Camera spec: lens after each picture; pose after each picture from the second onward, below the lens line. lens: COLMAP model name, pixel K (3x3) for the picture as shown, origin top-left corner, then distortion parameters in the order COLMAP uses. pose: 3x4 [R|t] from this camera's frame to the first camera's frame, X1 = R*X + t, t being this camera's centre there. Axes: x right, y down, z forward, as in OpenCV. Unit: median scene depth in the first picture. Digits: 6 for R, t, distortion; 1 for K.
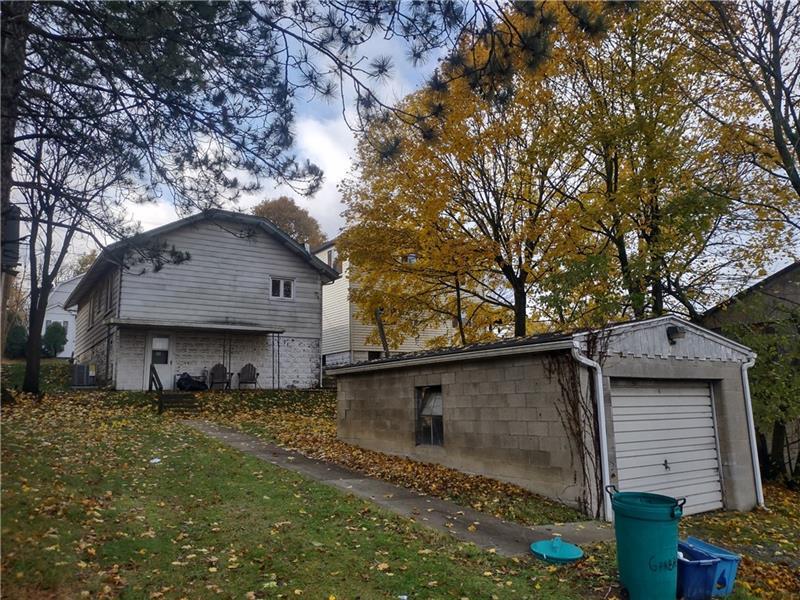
lens RADIAL K [[602.9, 0, 400.0], [0, 602.9, 300.0], [0, 0, 1]] dist [0.000779, -0.006218]
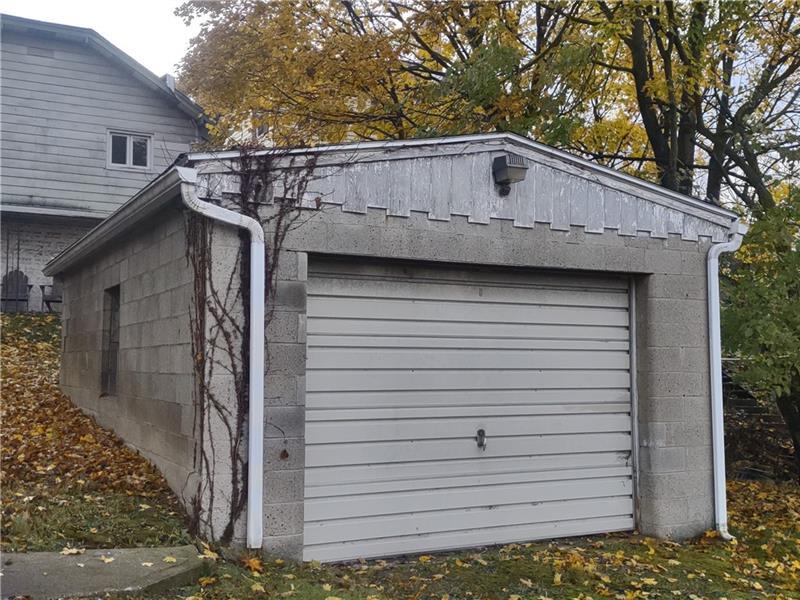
lens RADIAL K [[906.9, 0, 400.0], [0, 906.9, 300.0], [0, 0, 1]] dist [-0.006502, -0.012274]
pose [[0.993157, 0.011371, -0.116233, 0.190052], [0.001448, 0.993973, 0.109617, 0.032643], [0.116779, -0.109035, 0.987154, 0.114289]]
